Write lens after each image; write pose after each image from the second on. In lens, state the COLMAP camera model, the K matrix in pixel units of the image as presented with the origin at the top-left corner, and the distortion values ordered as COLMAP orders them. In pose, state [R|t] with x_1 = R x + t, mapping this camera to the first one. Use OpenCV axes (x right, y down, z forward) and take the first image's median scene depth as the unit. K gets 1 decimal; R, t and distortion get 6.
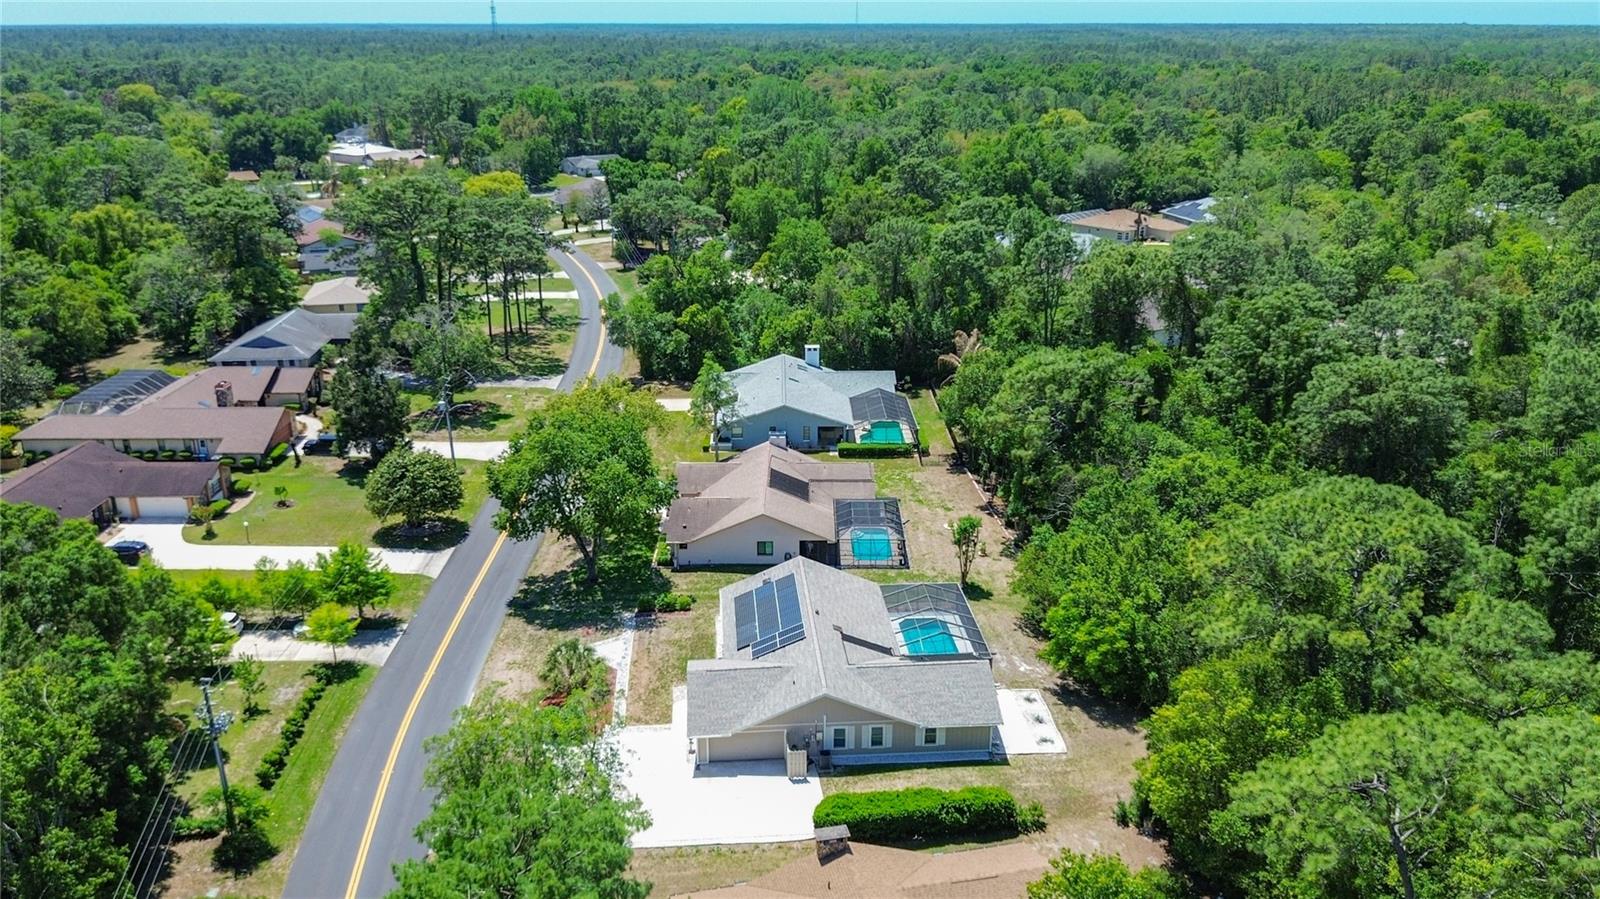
lens RADIAL K [[1170.3, 0, 794.6], [0, 1170.3, 481.2], [0, 0, 1]] dist [0.057443, -0.078184]
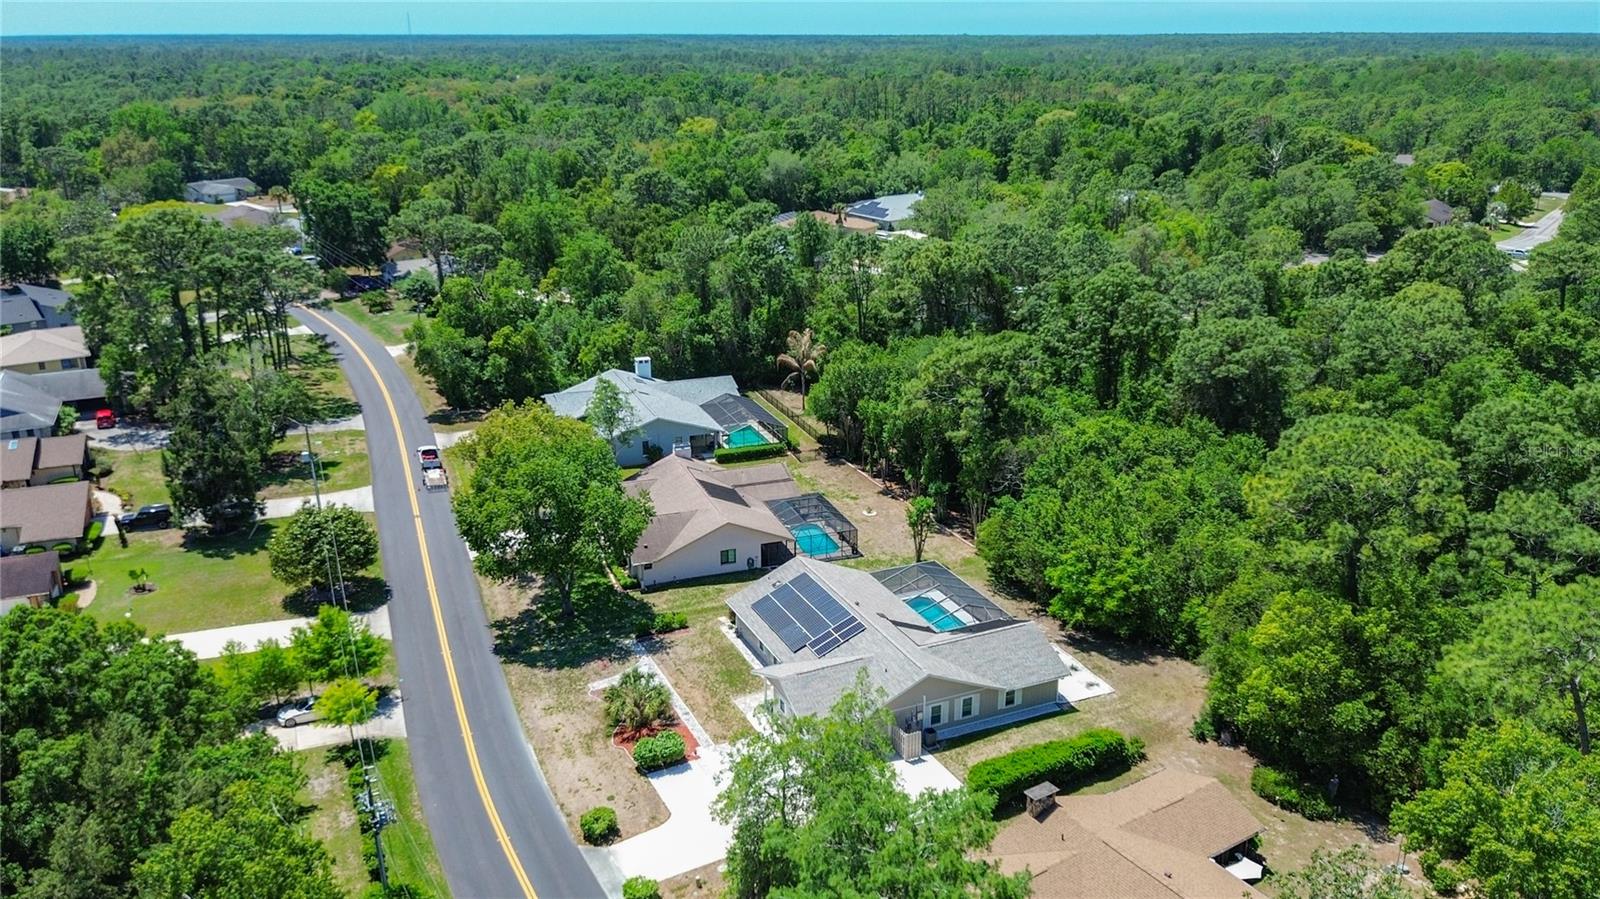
lens RADIAL K [[1170.3, 0, 794.6], [0, 1170.3, 481.2], [0, 0, 1]] dist [0.057443, -0.078184]
pose [[0.943133, -0.120854, 0.309668, -0.253768], [0.123409, 0.992290, 0.011403, -0.010438], [-0.308659, 0.027461, 0.950776, 0.024718]]
